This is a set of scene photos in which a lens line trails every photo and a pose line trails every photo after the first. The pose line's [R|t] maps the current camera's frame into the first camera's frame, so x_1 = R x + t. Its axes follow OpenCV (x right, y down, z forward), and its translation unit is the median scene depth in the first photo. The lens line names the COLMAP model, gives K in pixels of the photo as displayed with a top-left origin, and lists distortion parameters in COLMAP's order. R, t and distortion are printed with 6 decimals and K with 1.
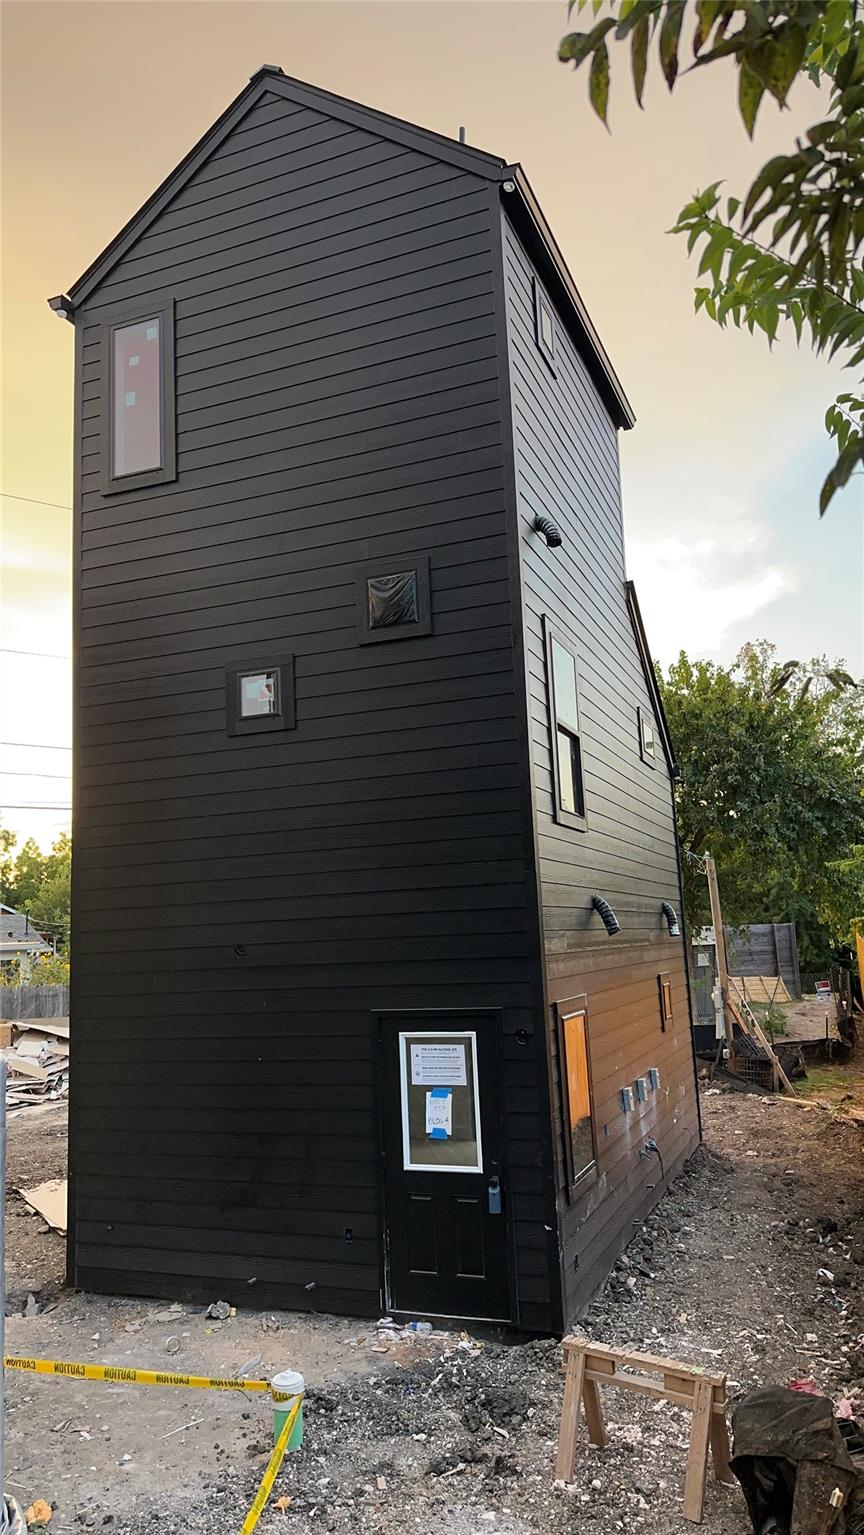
lens RADIAL K [[1080.3, 0, 428.8], [0, 1080.3, 772.1], [0, 0, 1]] dist [0.006277, -0.017425]
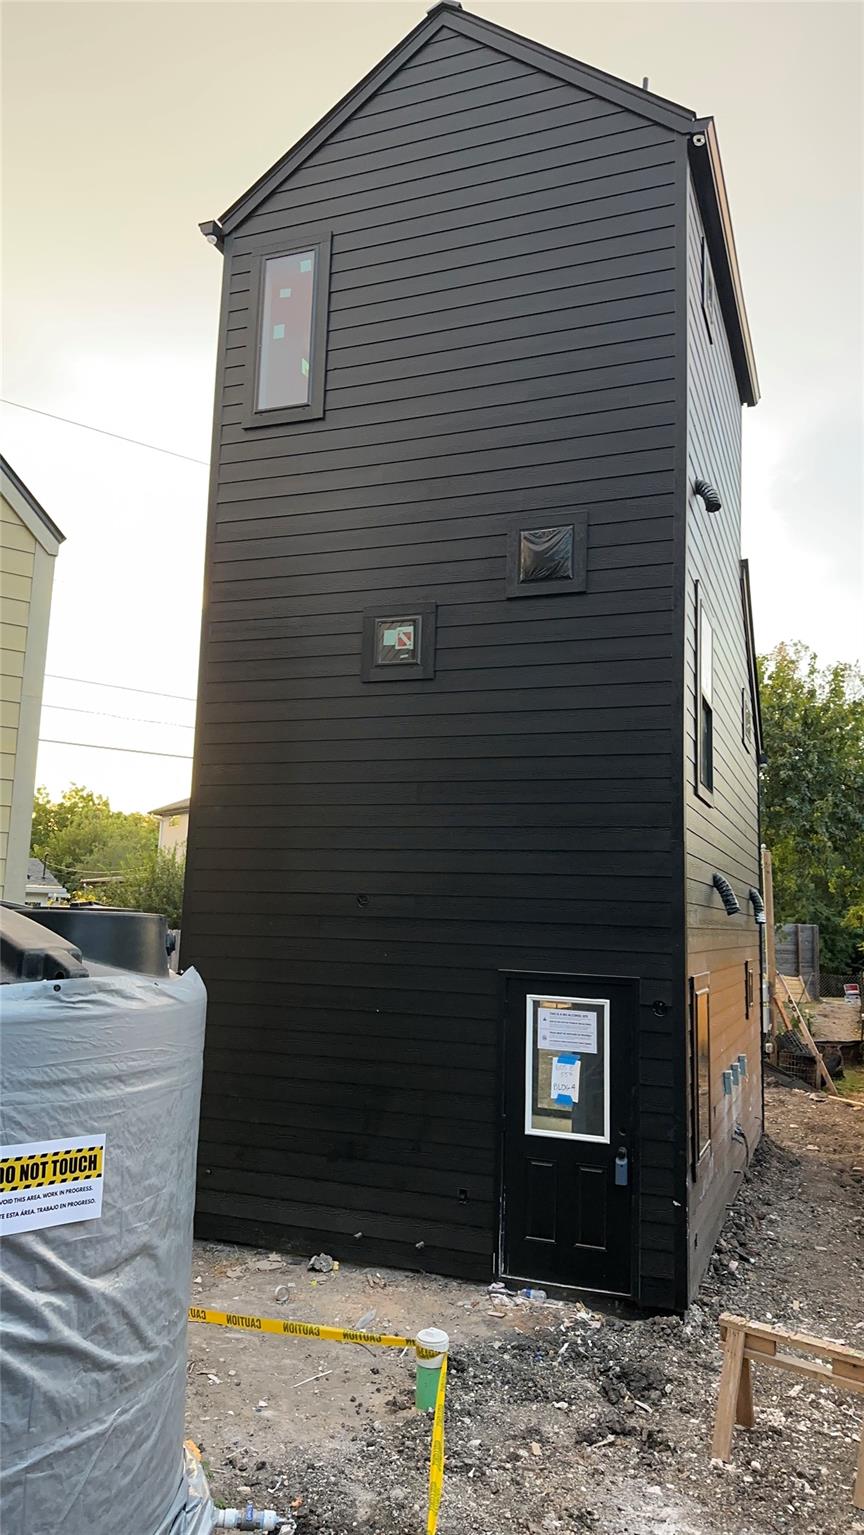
lens RADIAL K [[1080.3, 0, 434.4], [0, 1080.3, 759.6], [0, 0, 1]] dist [0.006277, -0.017425]
pose [[0.997164, 0.075254, 0.001153, -0.120332], [-0.075261, 0.997123, 0.009074, 0.024085], [-0.000467, -0.009135, 0.999958, 0.020717]]
